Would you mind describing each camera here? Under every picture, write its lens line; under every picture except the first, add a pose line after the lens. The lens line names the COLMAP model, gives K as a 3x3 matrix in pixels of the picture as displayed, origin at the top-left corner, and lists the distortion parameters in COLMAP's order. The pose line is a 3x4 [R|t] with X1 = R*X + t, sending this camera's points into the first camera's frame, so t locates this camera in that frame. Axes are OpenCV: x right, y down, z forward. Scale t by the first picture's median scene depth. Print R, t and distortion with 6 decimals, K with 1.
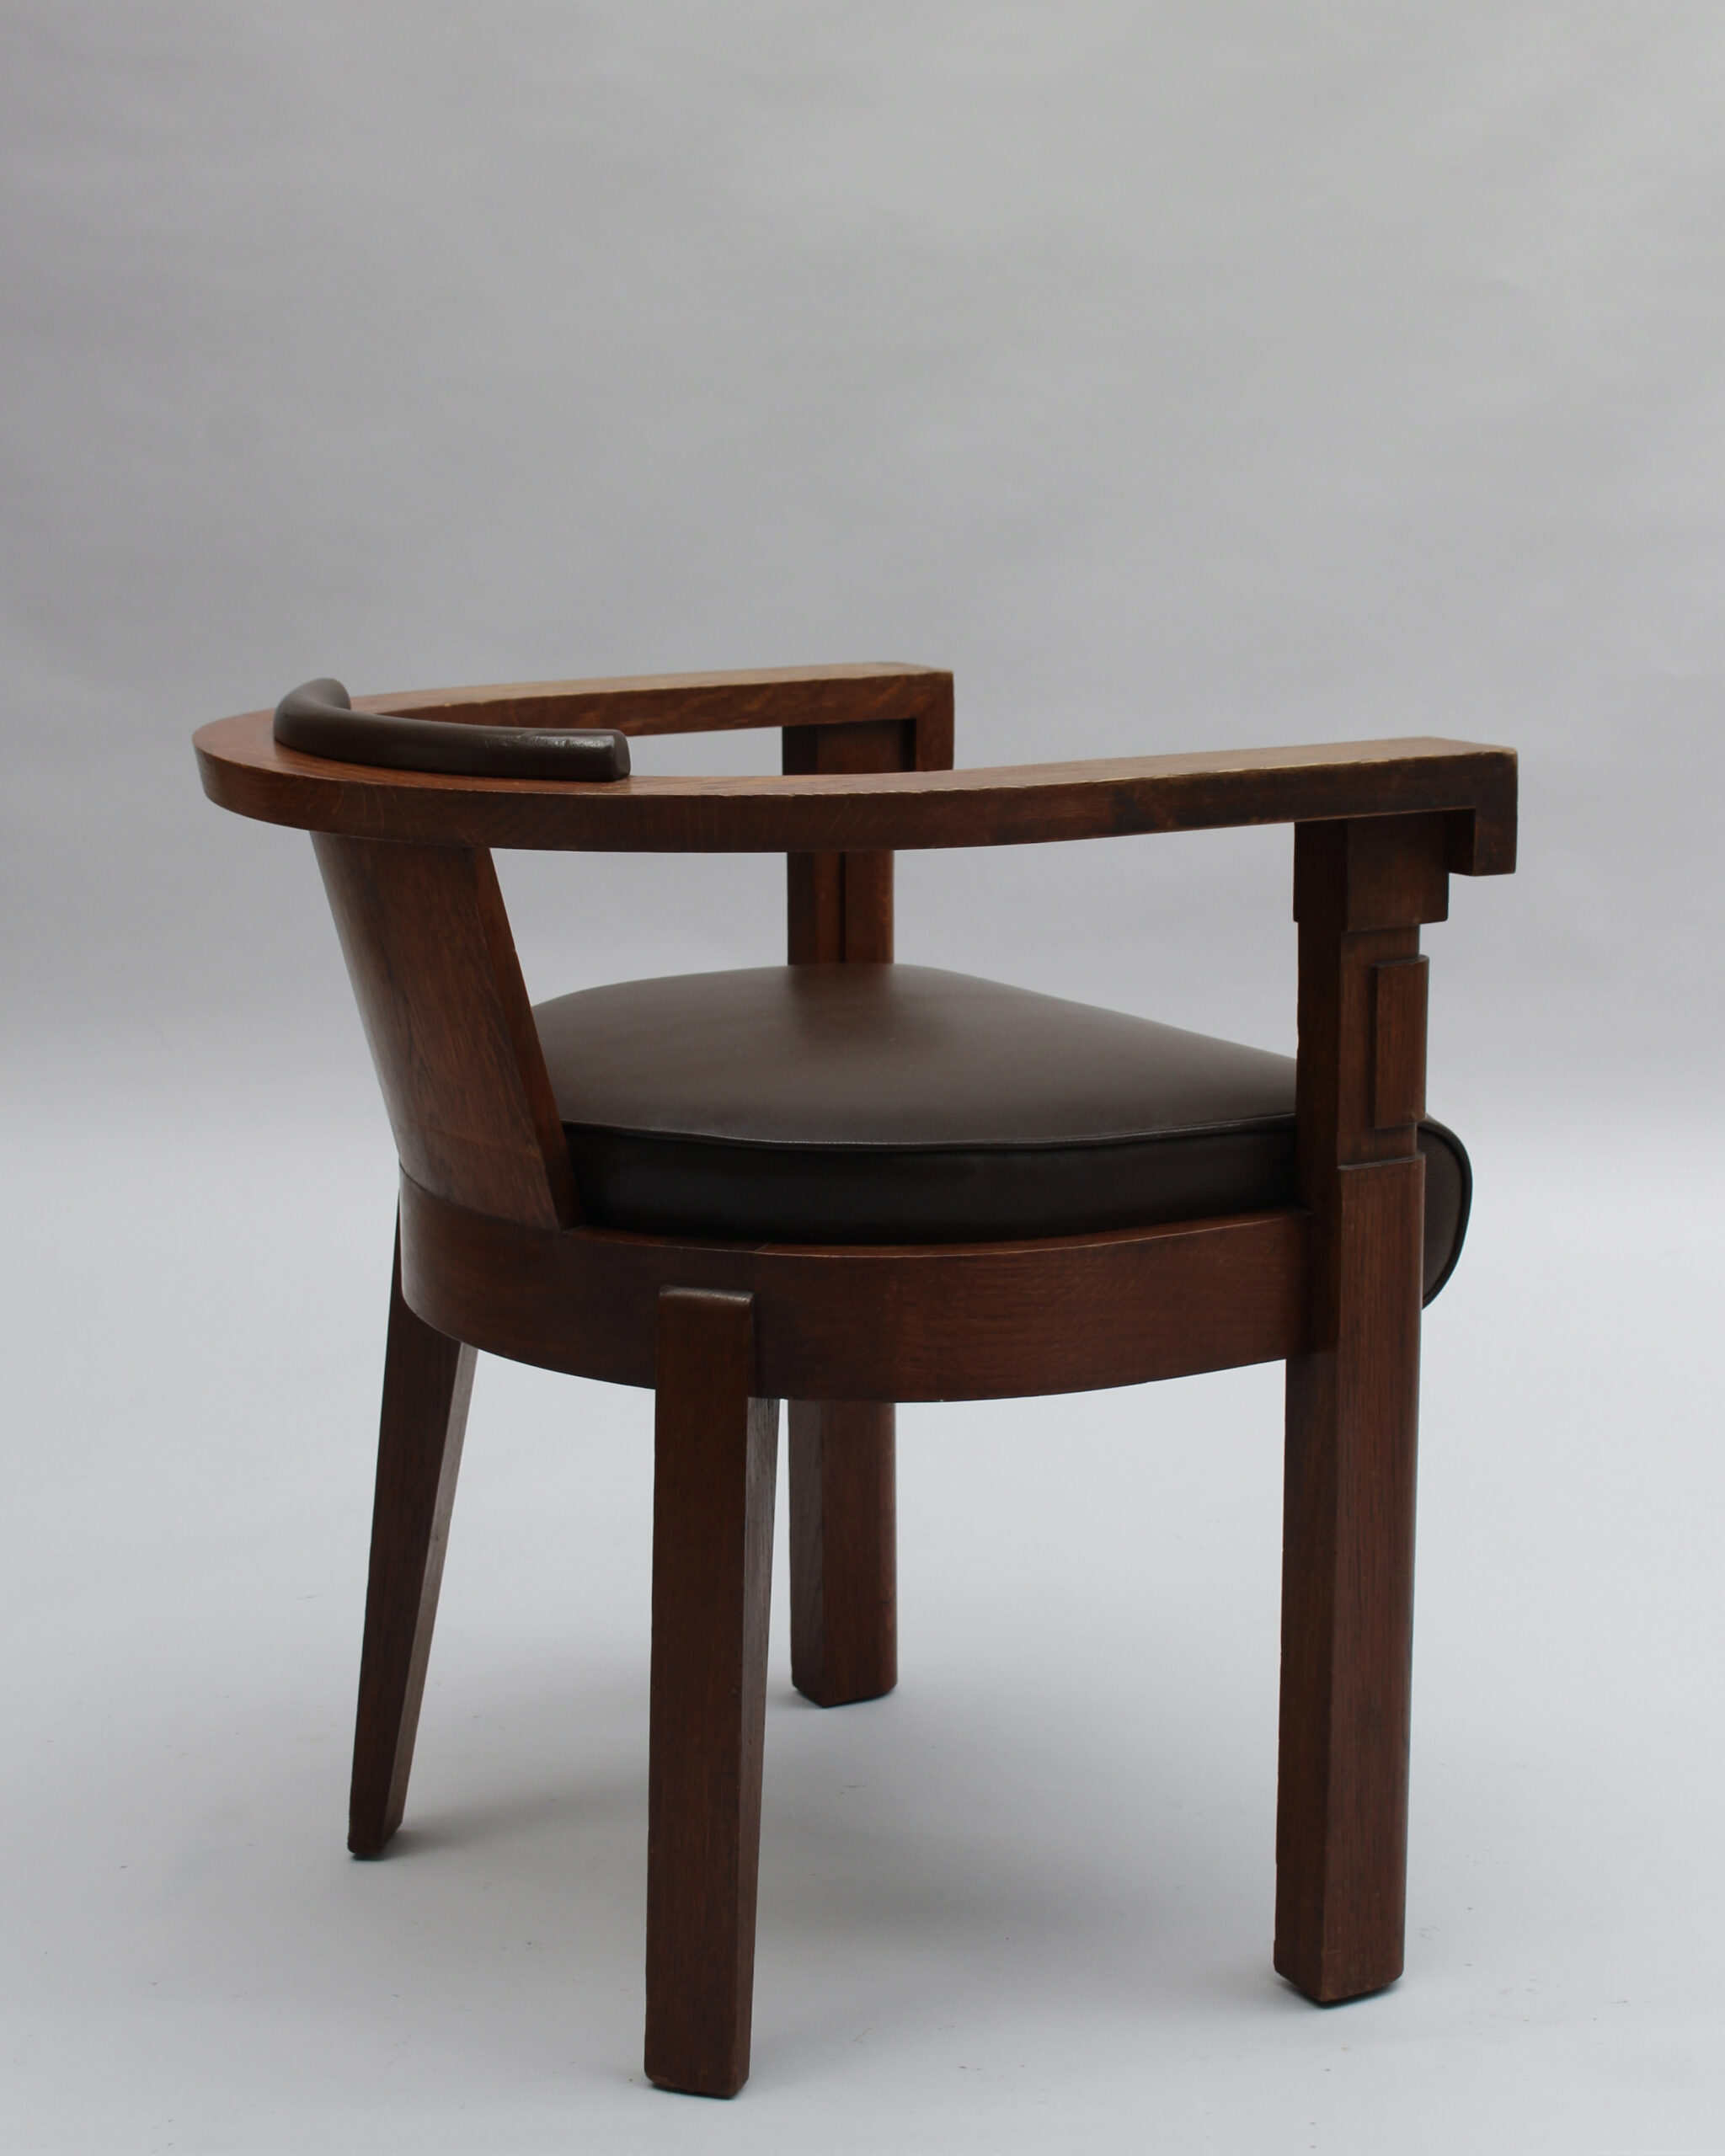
lens RADIAL K [[3957.5, 0, 879.2], [0, 3957.5, 1014.9], [0, 0, 1]] dist [-0.071649, 0.000000]
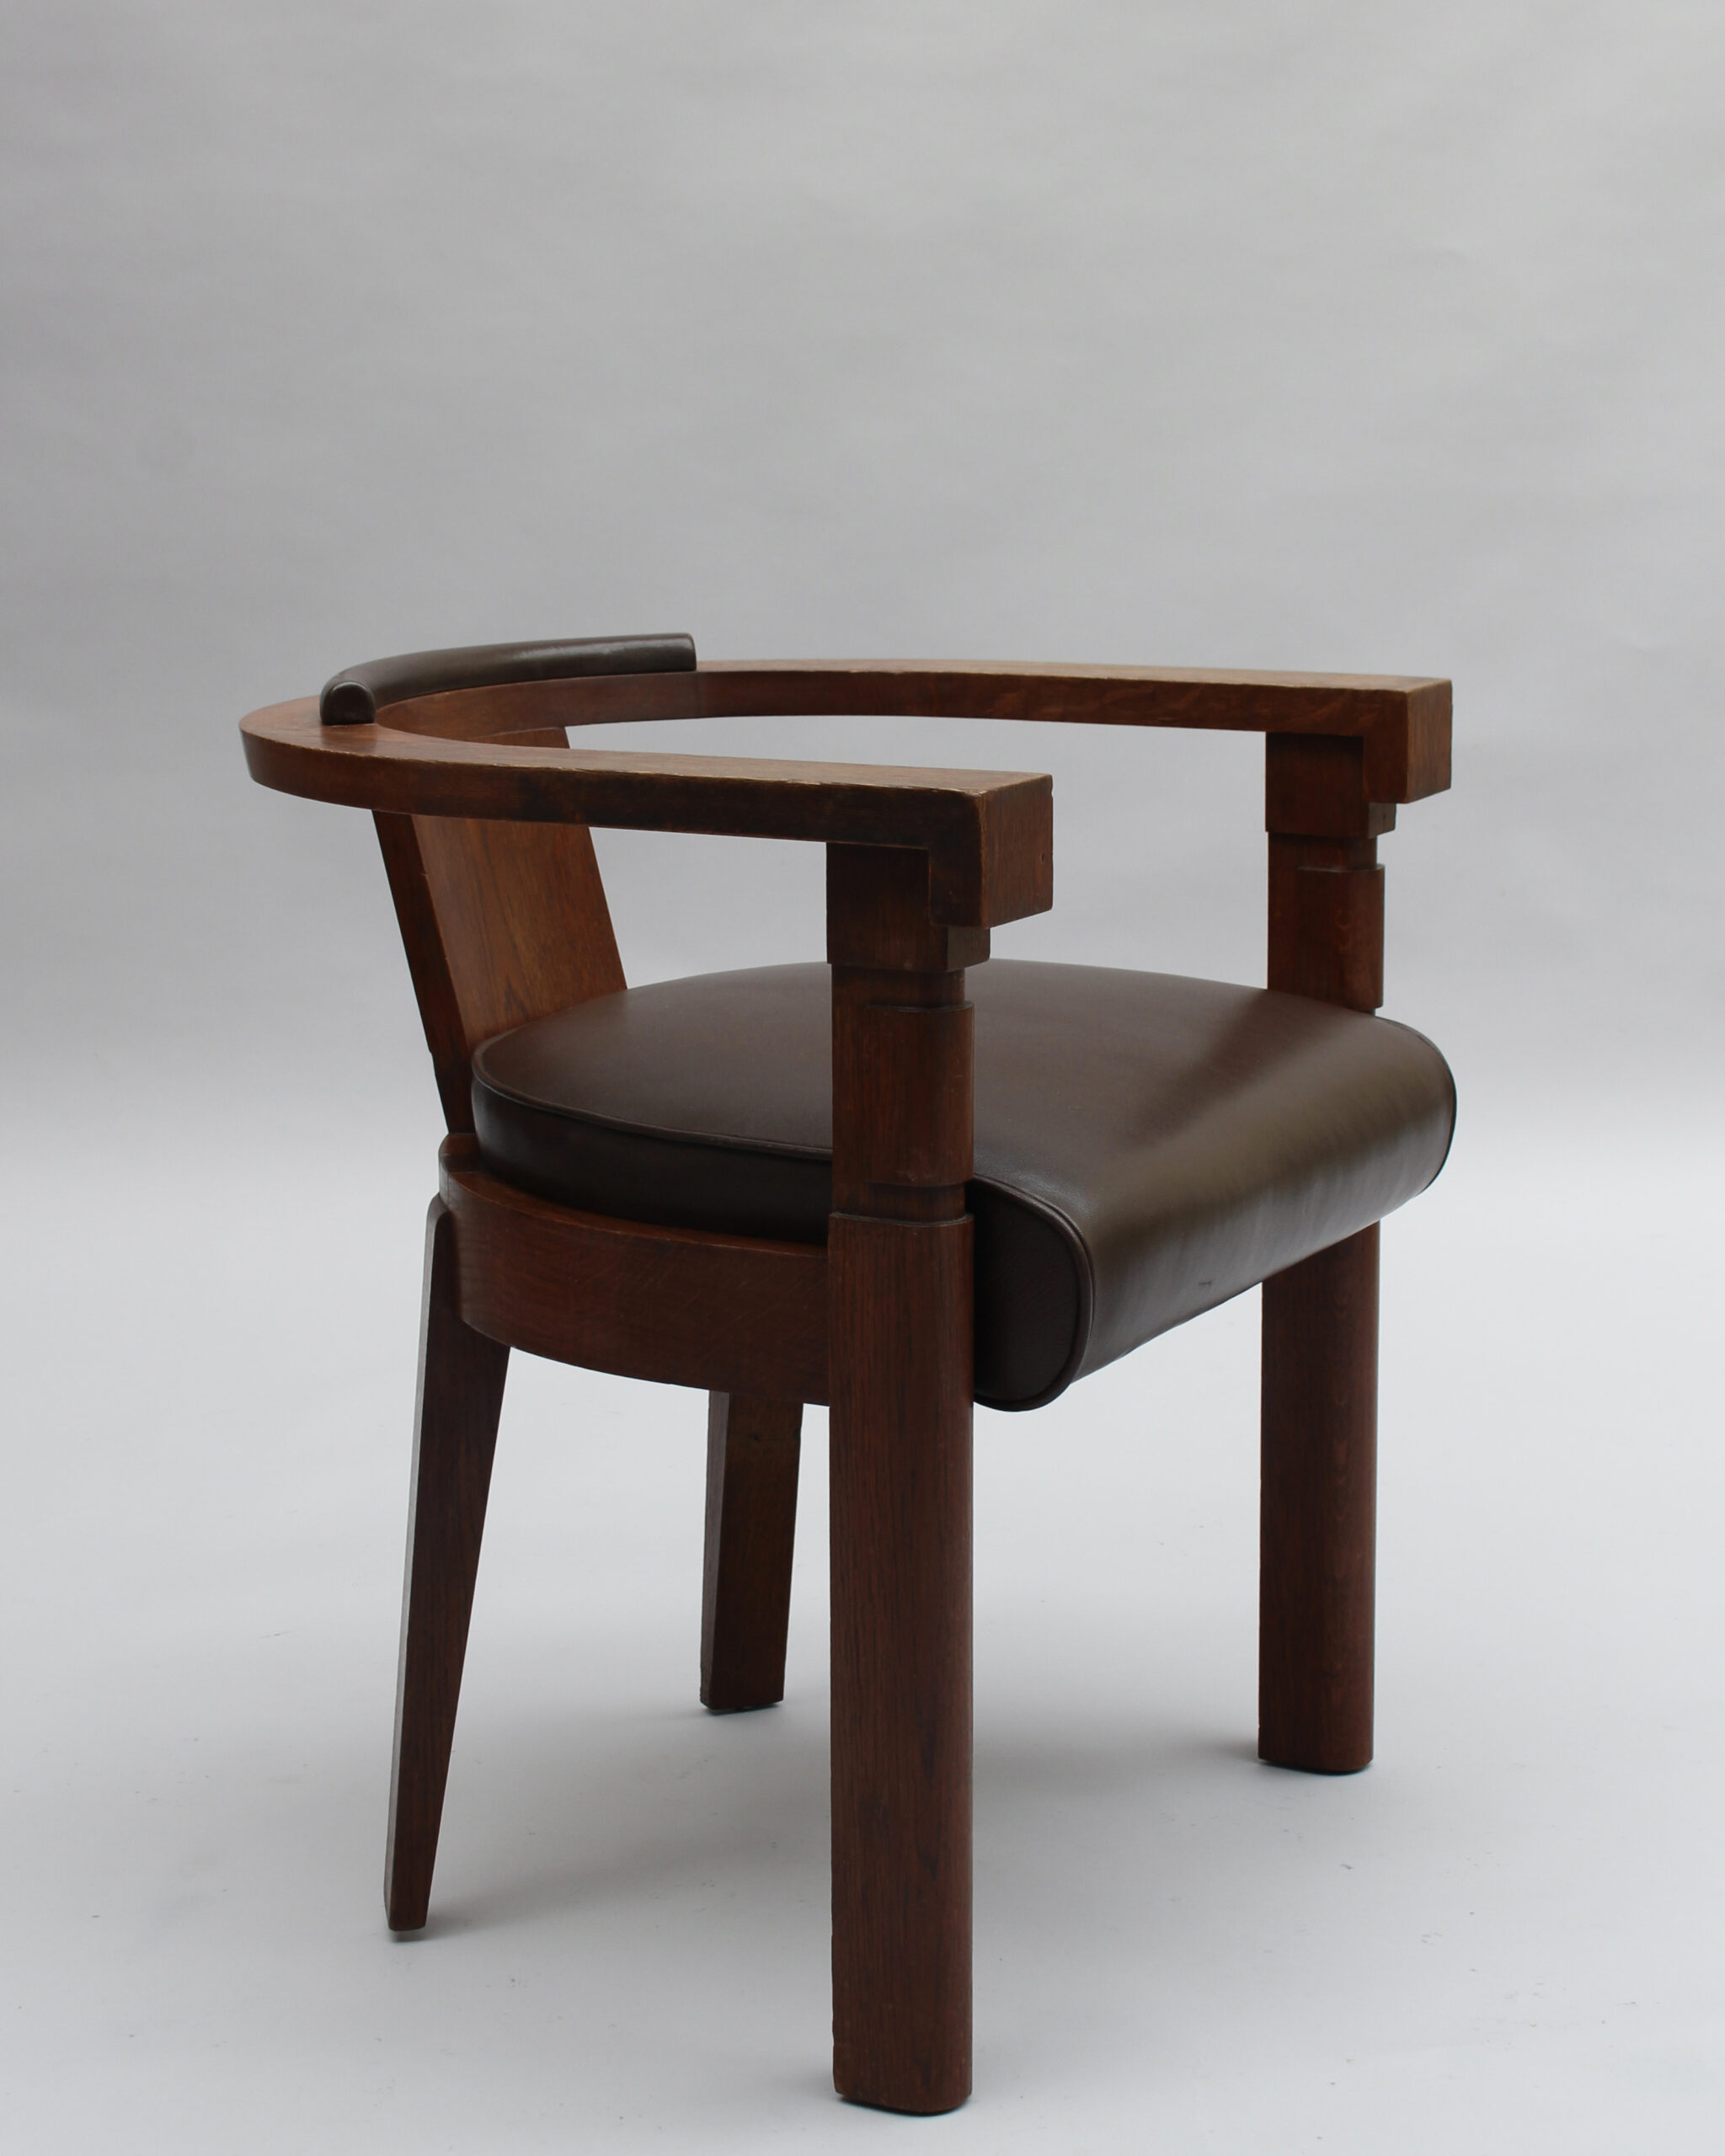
lens RADIAL K [[3957.5, 0, 954.1], [0, 3957.5, 984.4], [0, 0, 1]] dist [-0.071649, 0.000000]
pose [[0.525575, 0.144330, -0.838415, 0.916864], [-0.145261, 0.986257, 0.078721, -0.093839], [0.838254, 0.080415, 0.539318, 0.513296]]
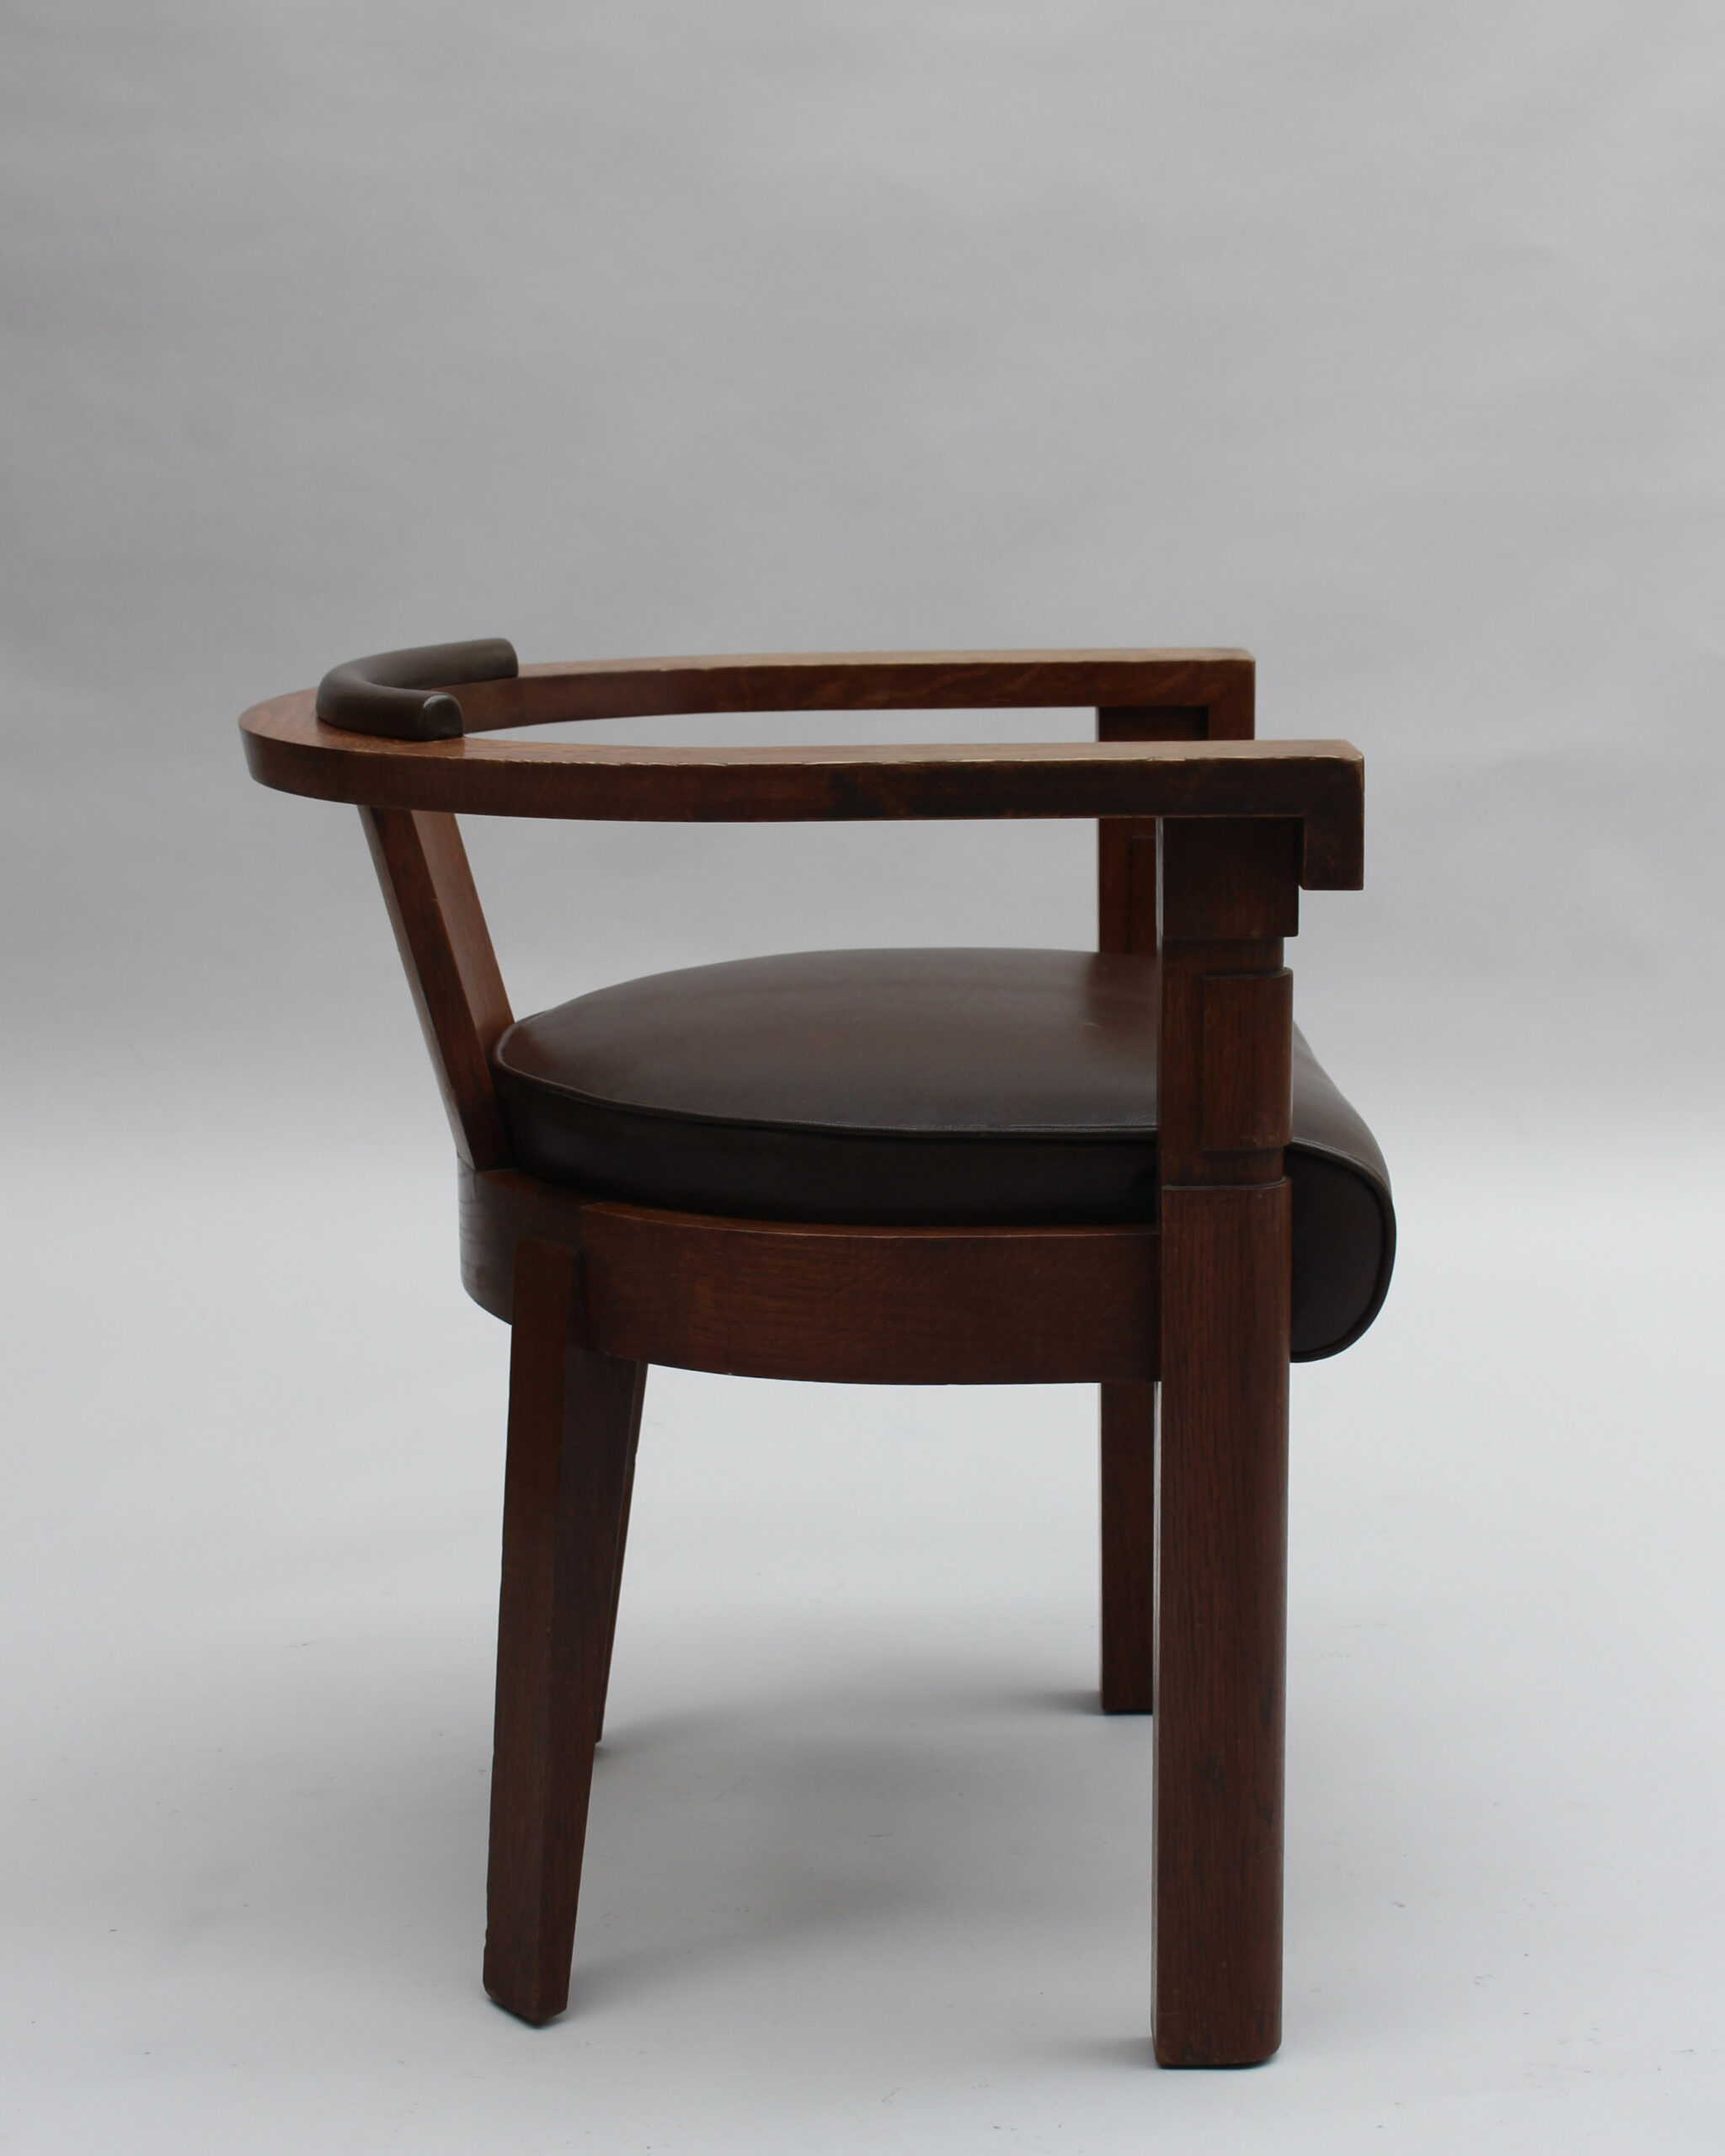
lens RADIAL K [[3957.5, 0, 950.7], [0, 3957.5, 973.4], [0, 0, 1]] dist [-0.071649, 0.000000]
pose [[0.867851, 0.076466, -0.490904, 0.536221], [-0.079714, 0.996715, 0.014329, -0.022096], [0.490387, 0.026697, 0.871096, 0.146831]]
